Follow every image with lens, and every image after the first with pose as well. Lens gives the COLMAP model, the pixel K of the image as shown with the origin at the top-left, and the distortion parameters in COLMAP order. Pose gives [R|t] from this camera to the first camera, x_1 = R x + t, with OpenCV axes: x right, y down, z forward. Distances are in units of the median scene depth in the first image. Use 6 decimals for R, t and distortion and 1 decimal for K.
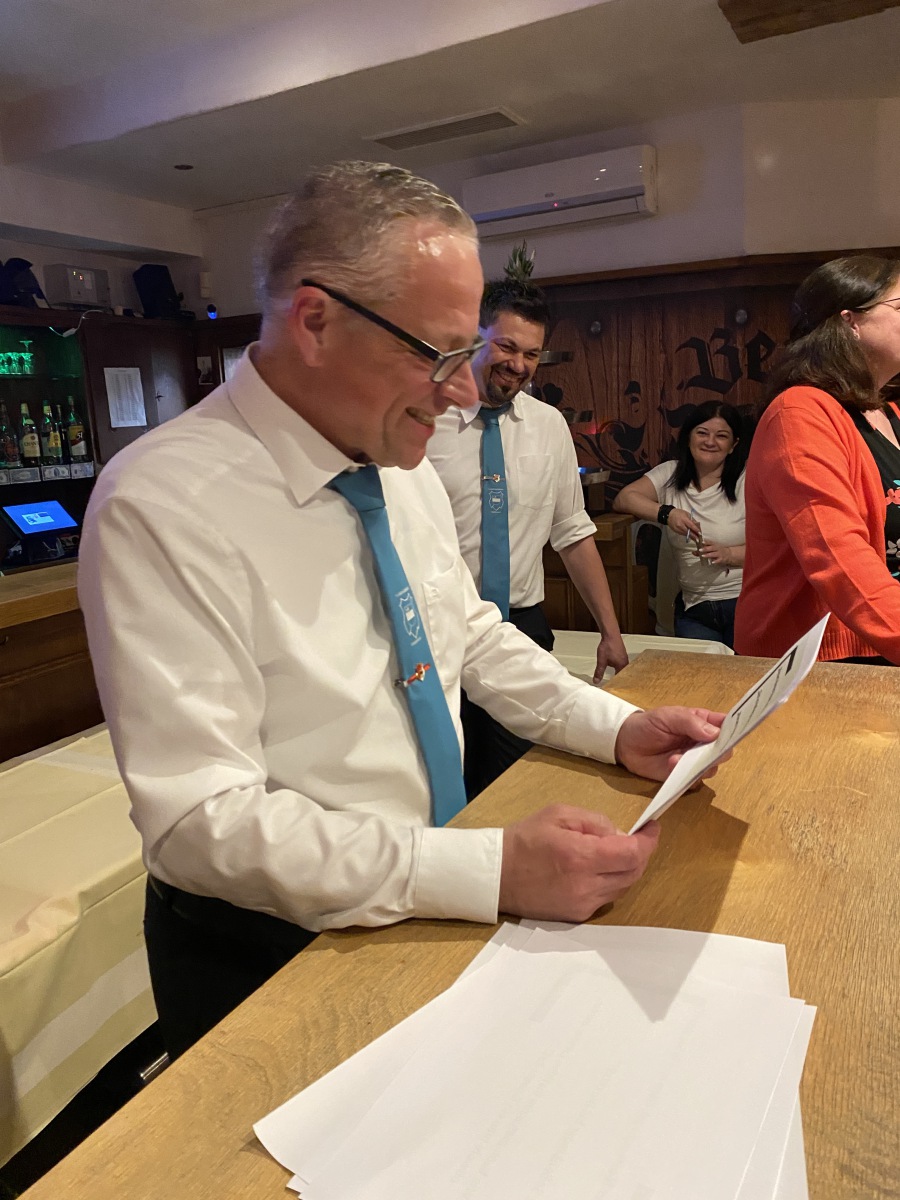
lens RADIAL K [[920.6, 0, 440.2], [0, 920.6, 598.0], [0, 0, 1]] dist [0.007633, -0.016318]
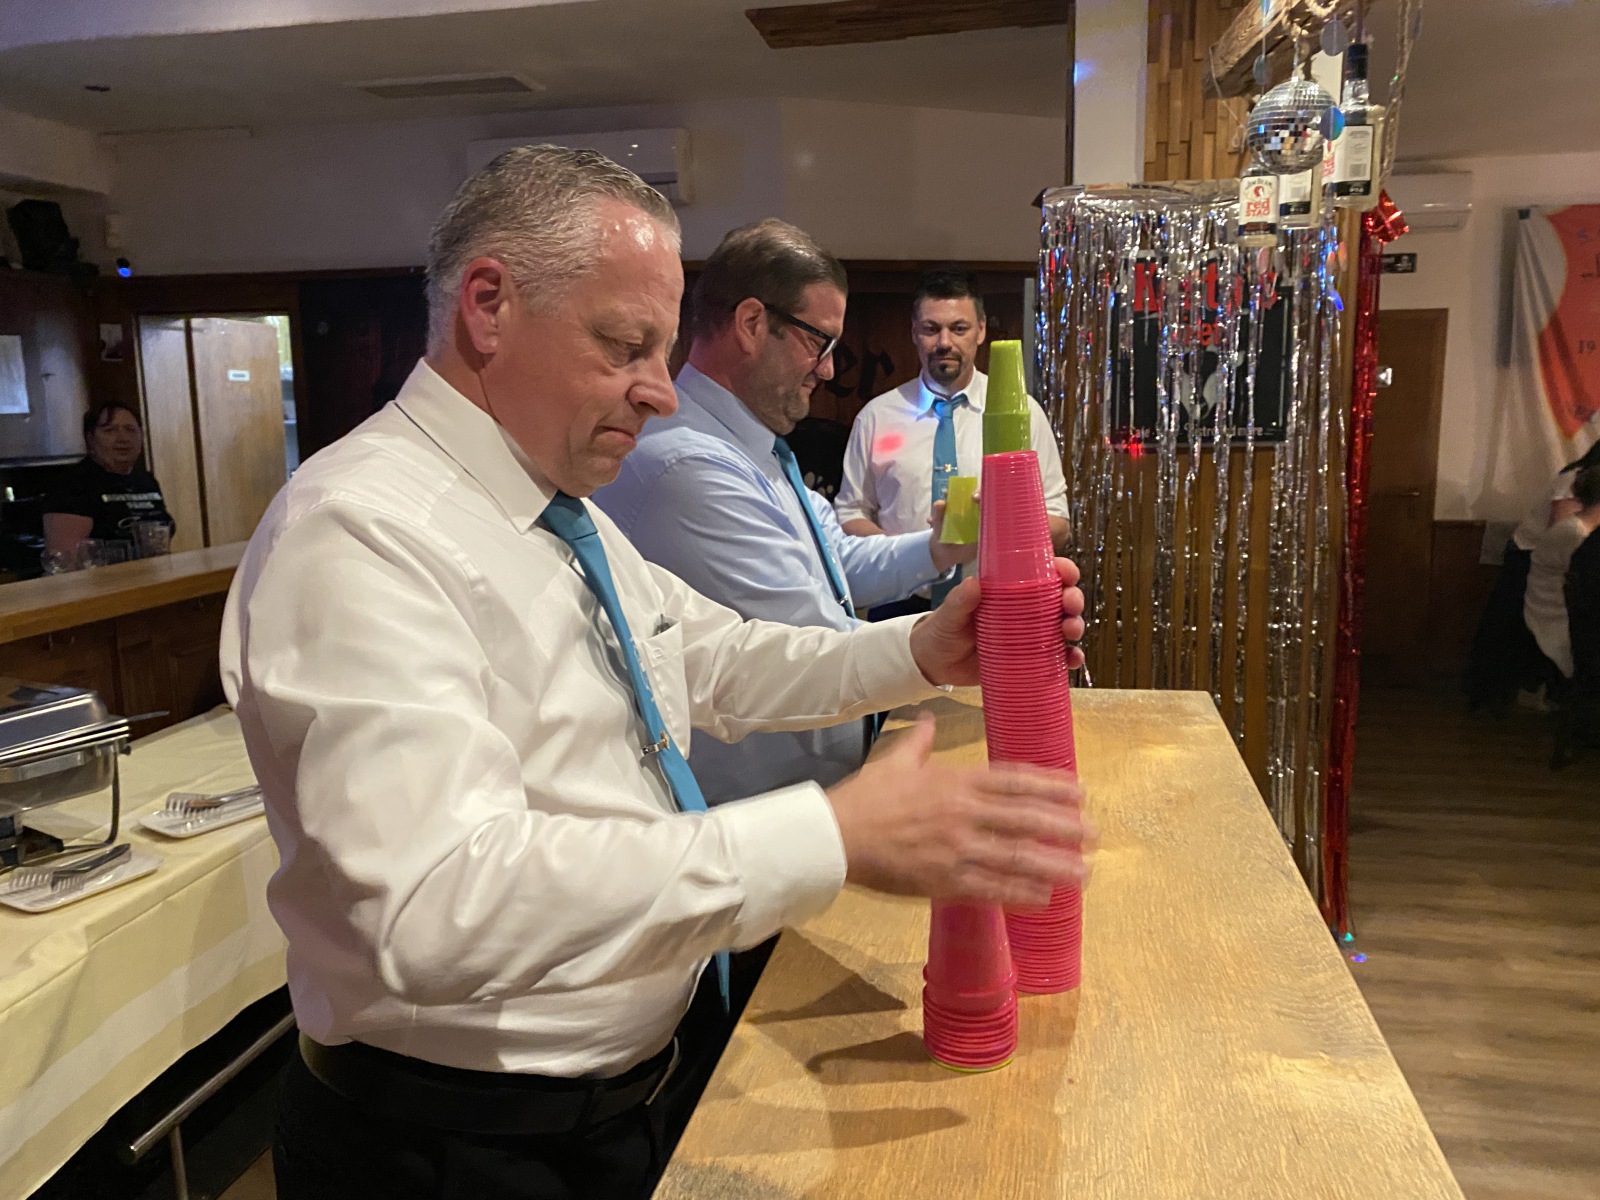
lens RADIAL K [[1228.9, 0, 806.4], [0, 1228.9, 602.3], [0, 0, 1]] dist [0.010474, -0.007930]
pose [[0.952456, -0.008964, 0.304544, -0.026613], [0.021357, 0.999073, -0.037387, 0.019893], [-0.303927, 0.042114, 0.951764, -0.154203]]
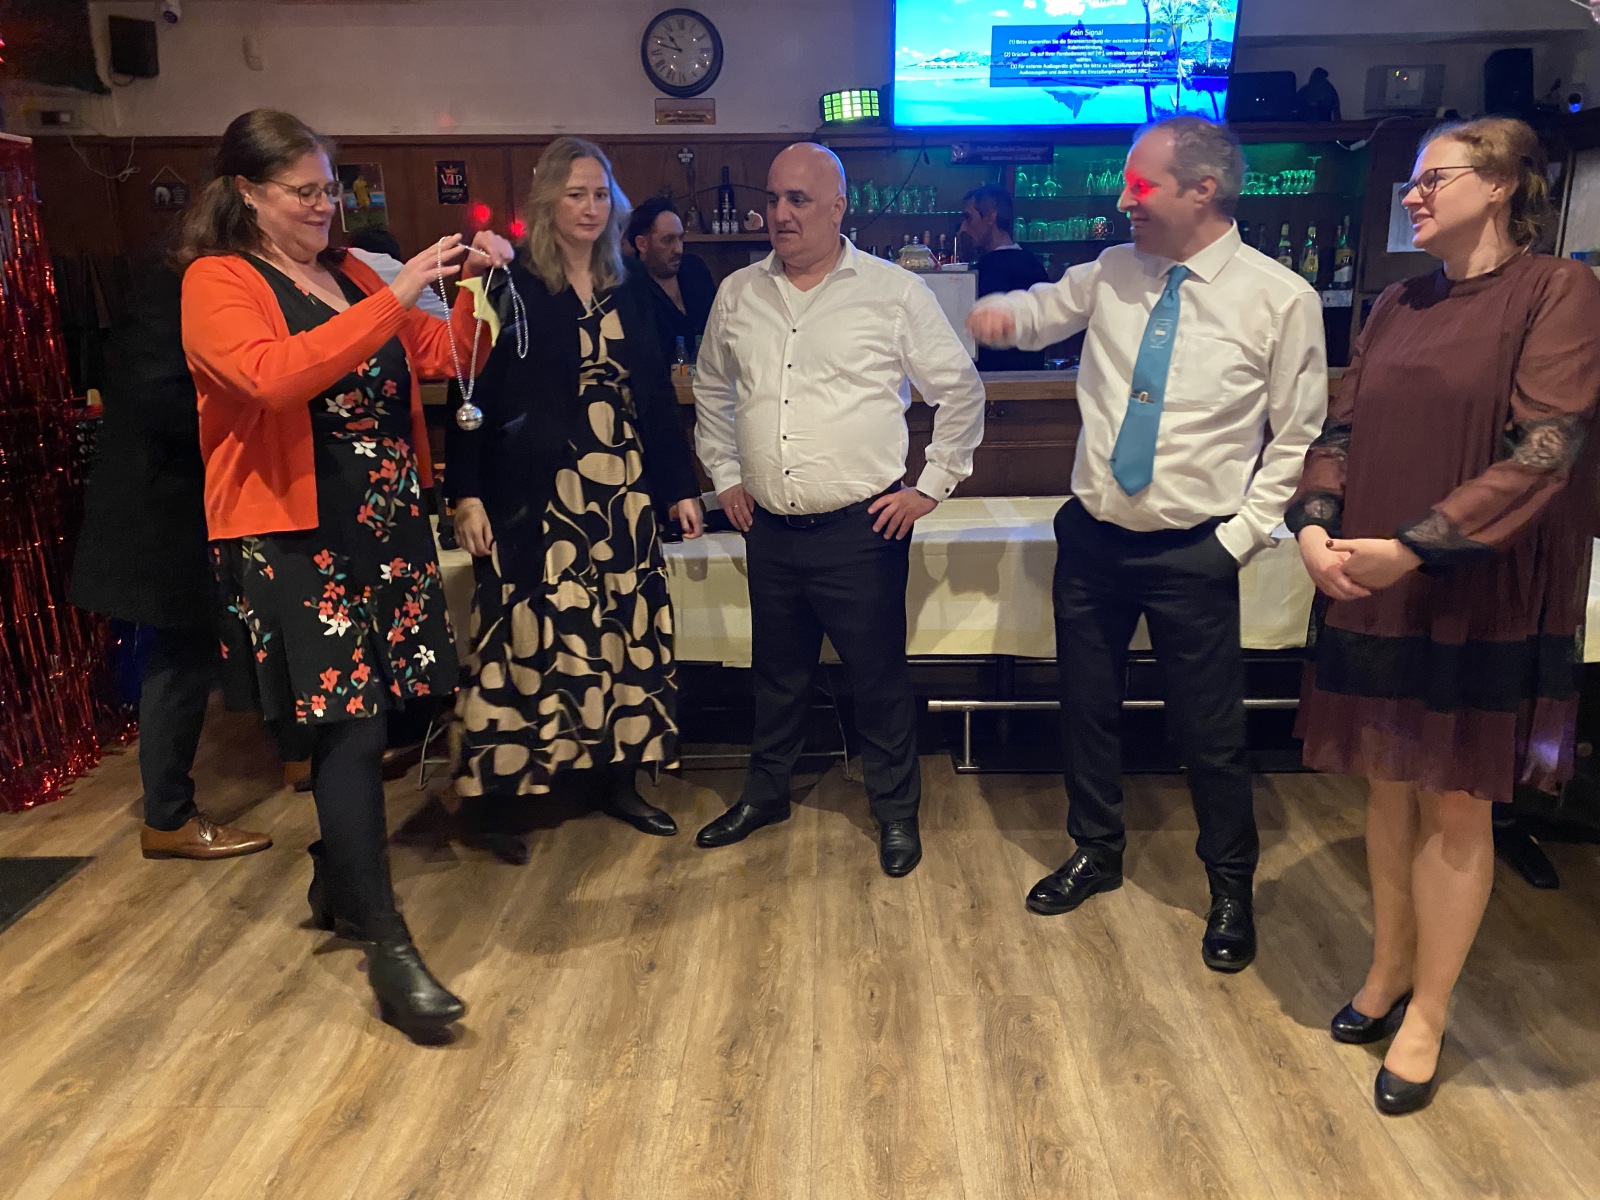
lens RADIAL K [[1228.9, 0, 806.4], [0, 1228.9, 602.3], [0, 0, 1]] dist [0.010474, -0.007930]
pose [[0.464859, 0.271648, -0.842682, 0.516009], [-0.179826, 0.960900, 0.210557, -0.010088], [0.866931, 0.053656, 0.495532, -0.063079]]
